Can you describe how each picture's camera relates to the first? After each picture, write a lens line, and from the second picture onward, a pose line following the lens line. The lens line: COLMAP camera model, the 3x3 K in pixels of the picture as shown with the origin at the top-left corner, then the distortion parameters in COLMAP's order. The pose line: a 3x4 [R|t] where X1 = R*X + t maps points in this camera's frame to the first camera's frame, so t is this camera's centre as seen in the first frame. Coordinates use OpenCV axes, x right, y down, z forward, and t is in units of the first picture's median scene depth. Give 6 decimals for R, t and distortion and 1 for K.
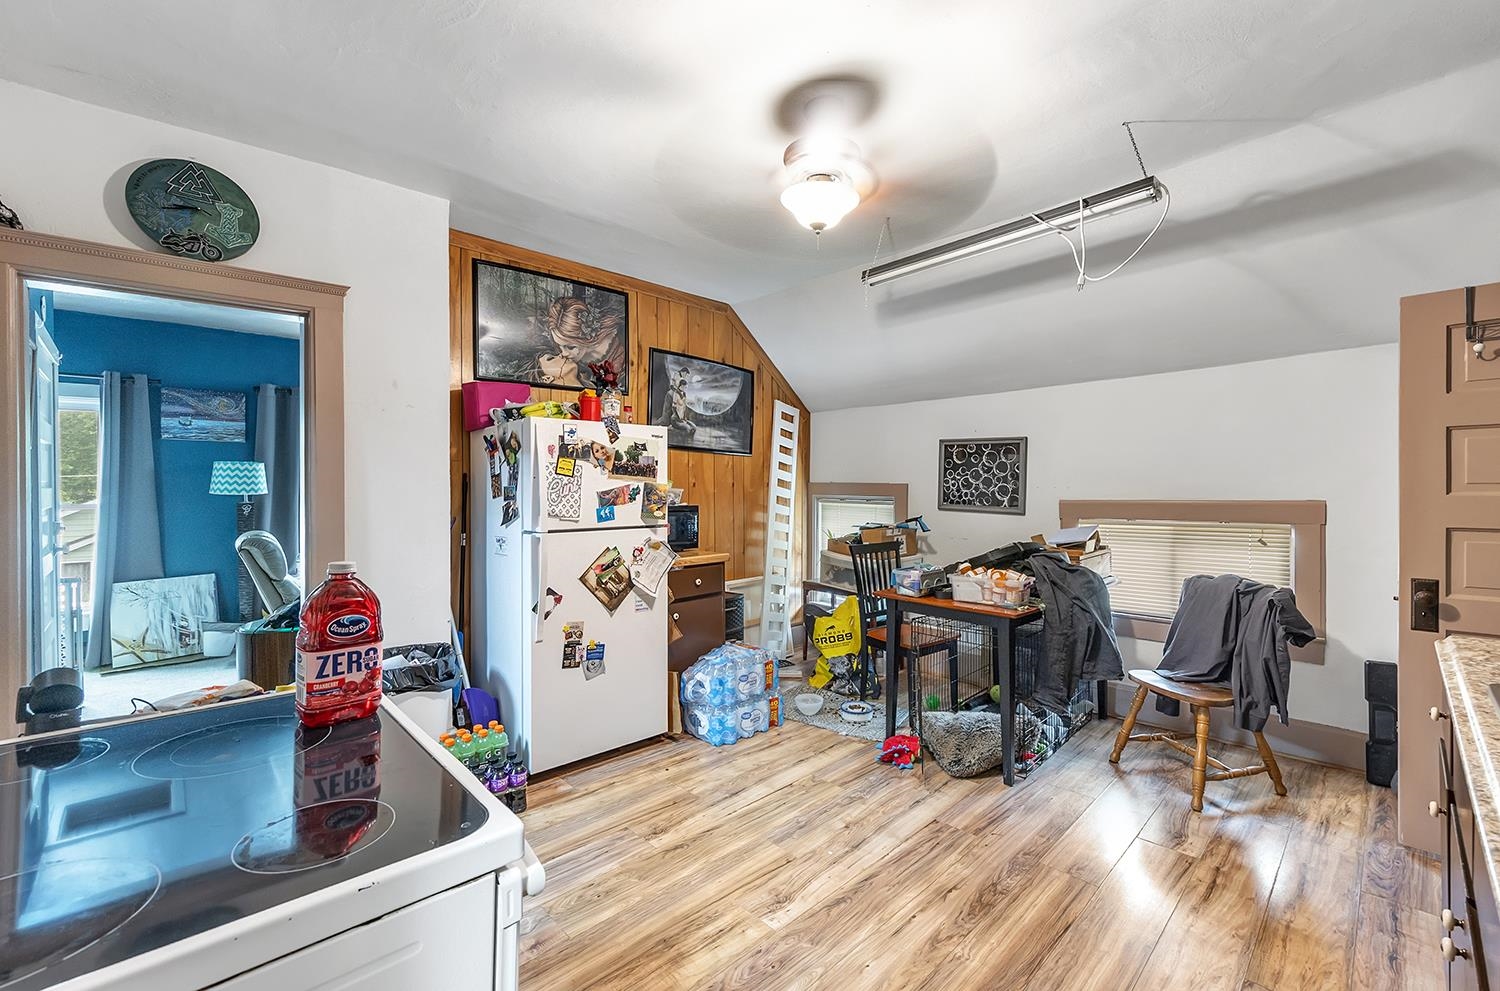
lens RADIAL K [[602.5, 0, 753.7], [0, 602.5, 489.3], [0, 0, 1]] dist [0.001837, 0.000137]
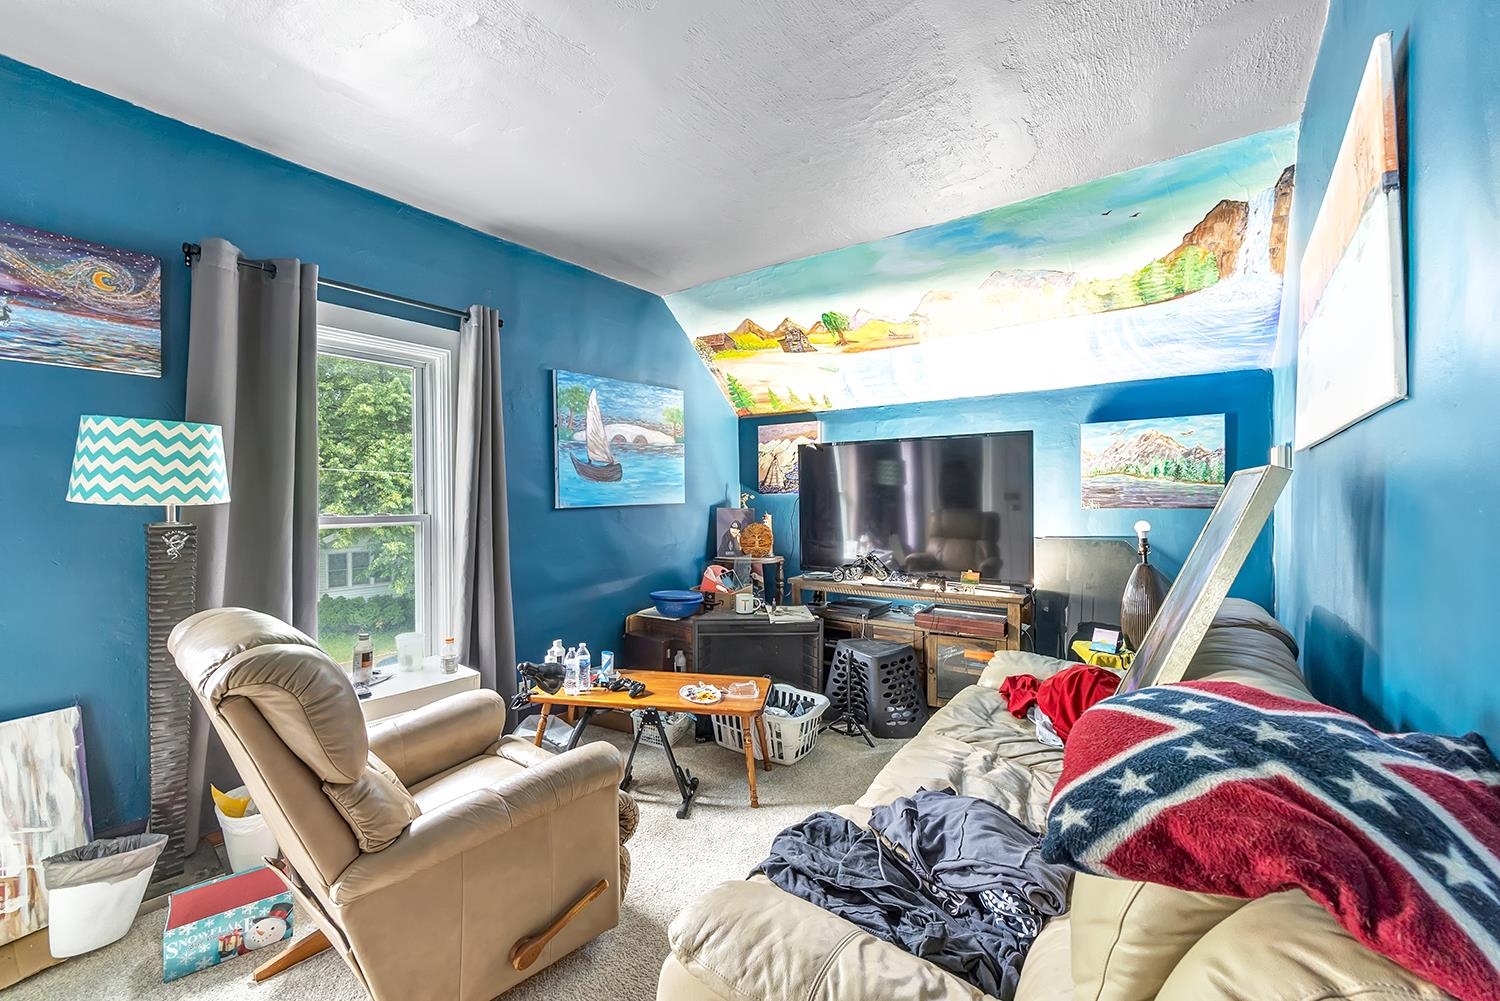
lens RADIAL K [[592.1, 0, 752.6], [0, 592.1, 500.5], [0, 0, 1]] dist [-0.001514, -0.000105]
pose [[0.987045, 0.004134, 0.160393, -0.528753], [-0.004361, 0.999990, 0.001064, 0.003826], [-0.160387, -0.001750, 0.987053, 0.558318]]
